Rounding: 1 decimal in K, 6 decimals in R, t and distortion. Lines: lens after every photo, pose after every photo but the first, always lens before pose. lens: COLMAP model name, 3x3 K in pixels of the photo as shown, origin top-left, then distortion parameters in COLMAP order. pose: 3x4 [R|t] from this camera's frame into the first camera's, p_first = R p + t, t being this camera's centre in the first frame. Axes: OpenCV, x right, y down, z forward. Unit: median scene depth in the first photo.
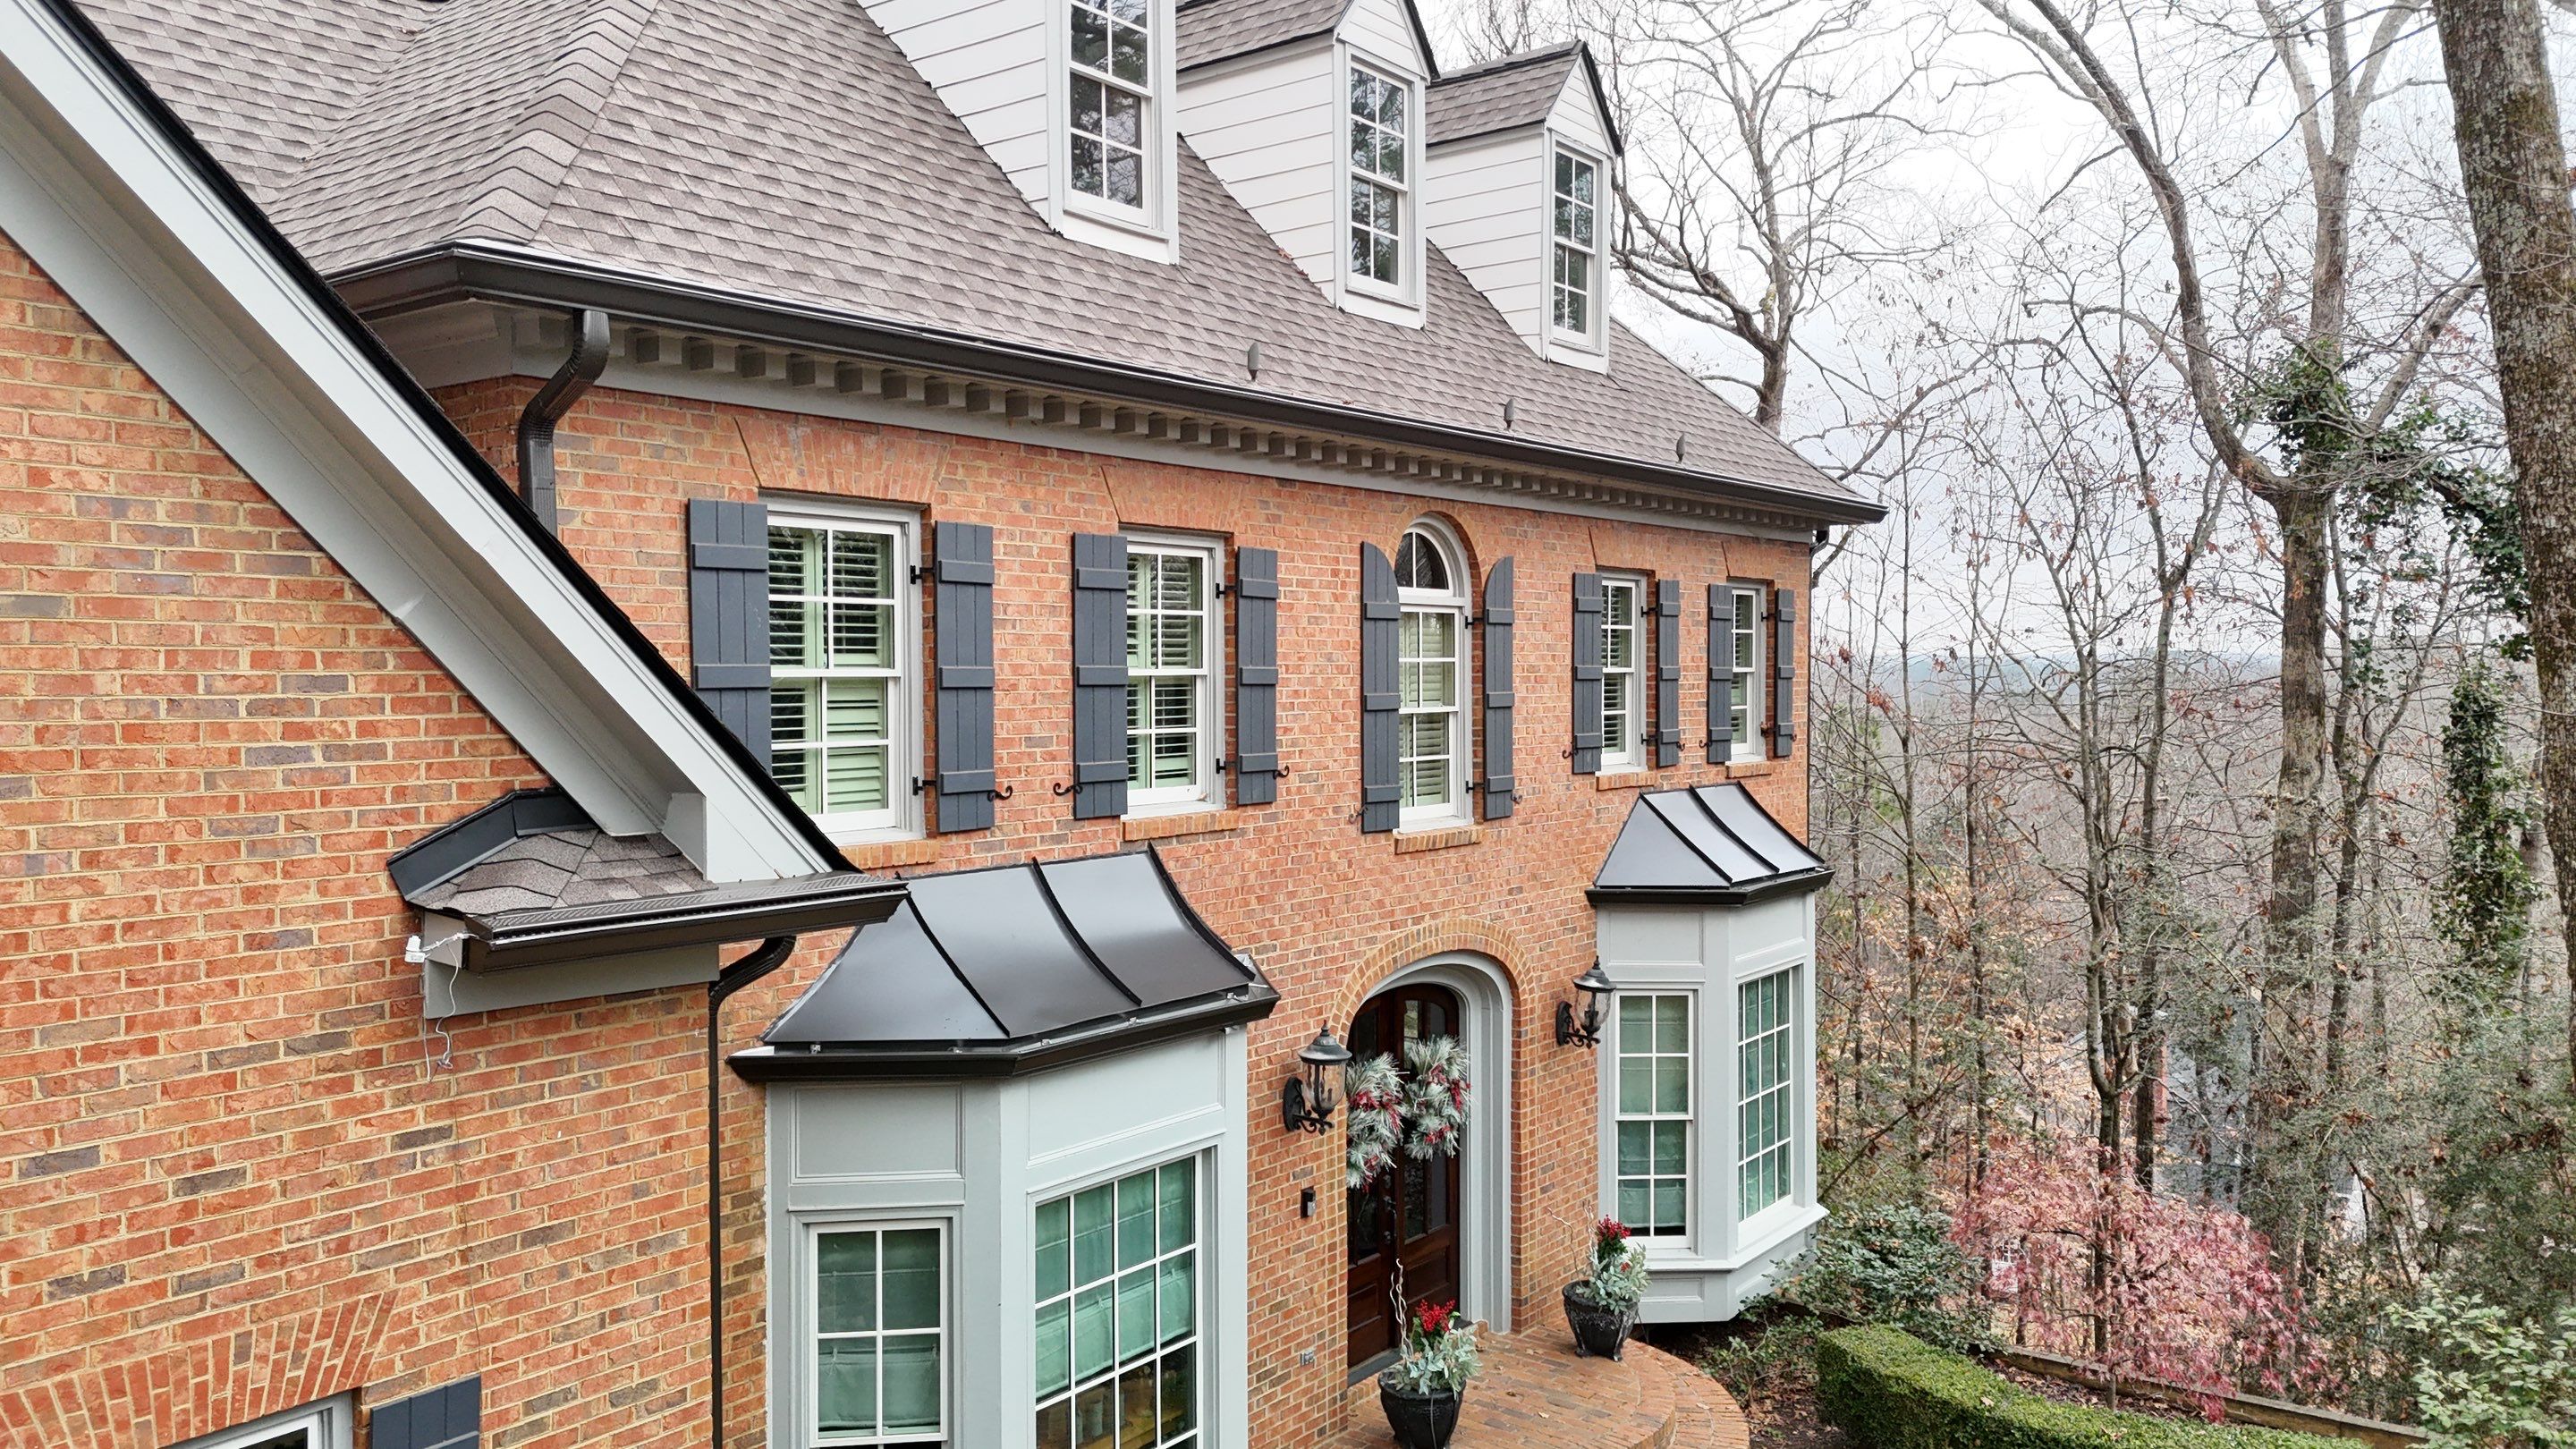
lens RADIAL K [[1879.8, 0, 1291.9], [0, 1879.8, 712.9], [0, 0, 1]] dist [0.074134, -0.061779]
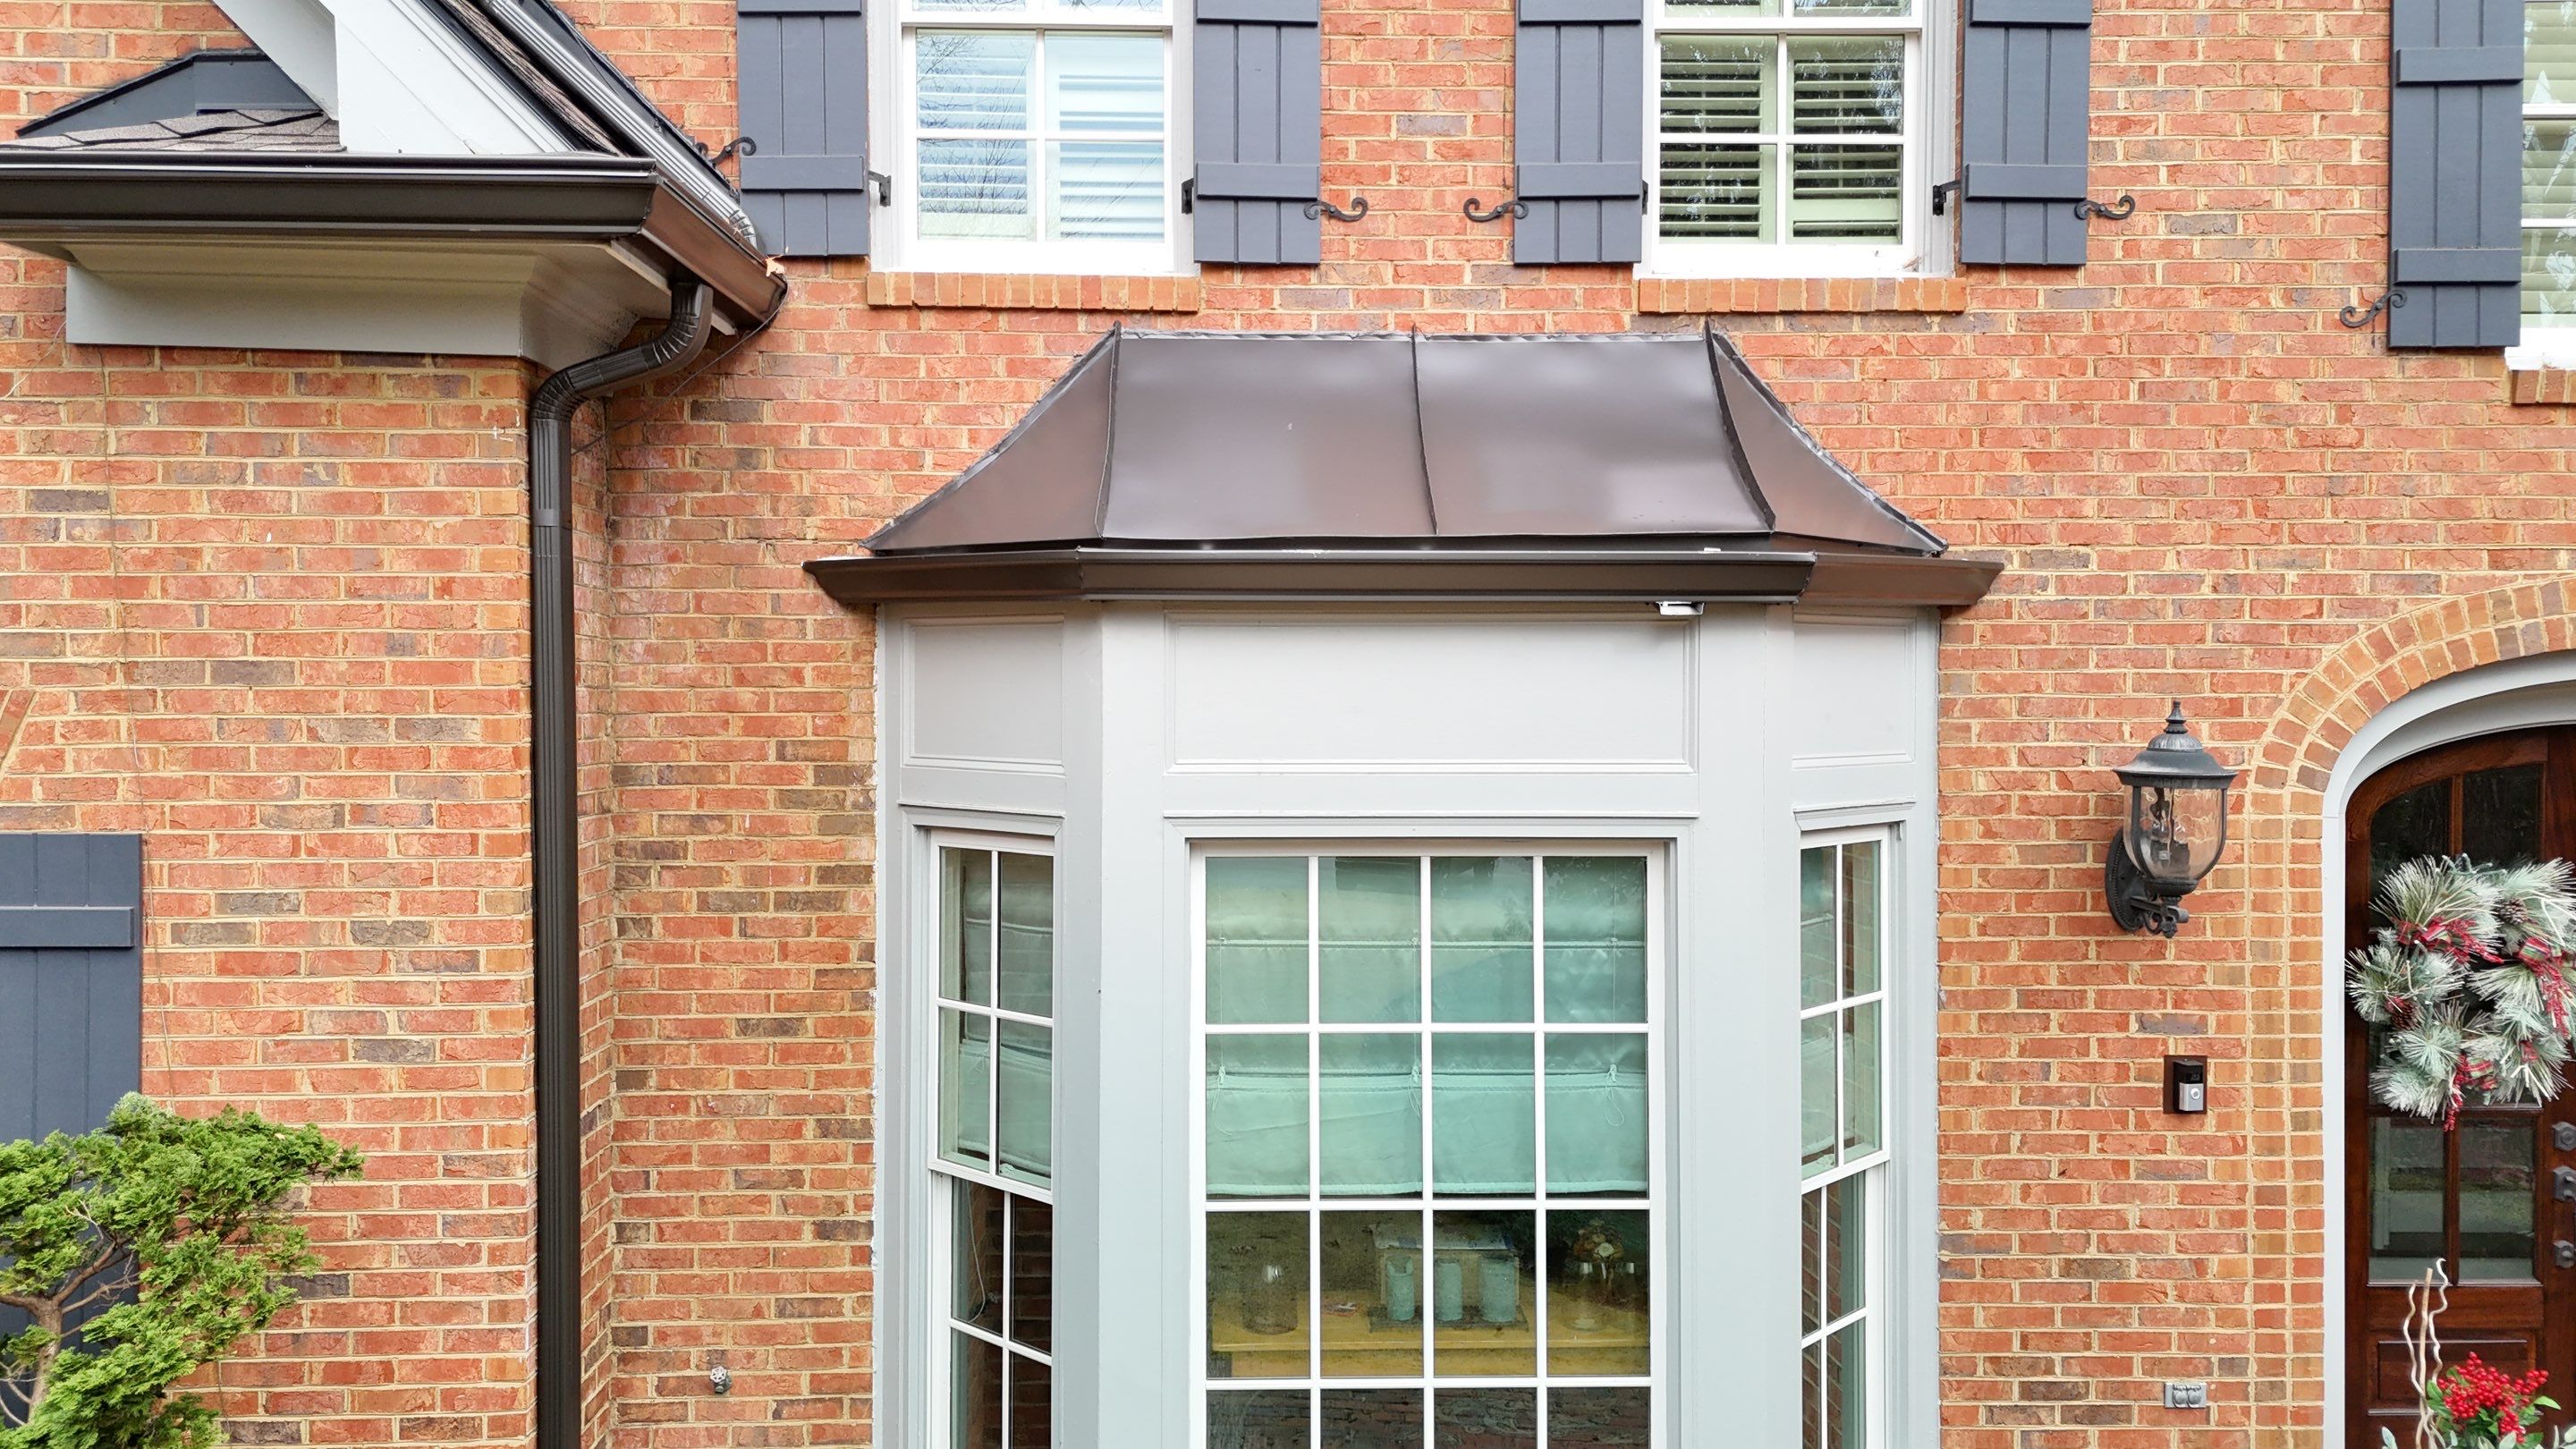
lens RADIAL K [[1879.8, 0, 1291.4], [0, 1879.8, 721.5], [0, 0, 1]] dist [0.074134, -0.061779]
pose [[0.629402, 0.013791, -0.776958, 0.404555], [-0.018748, 0.999821, 0.002559, 0.272198], [0.776854, 0.012956, 0.629548, 0.817667]]
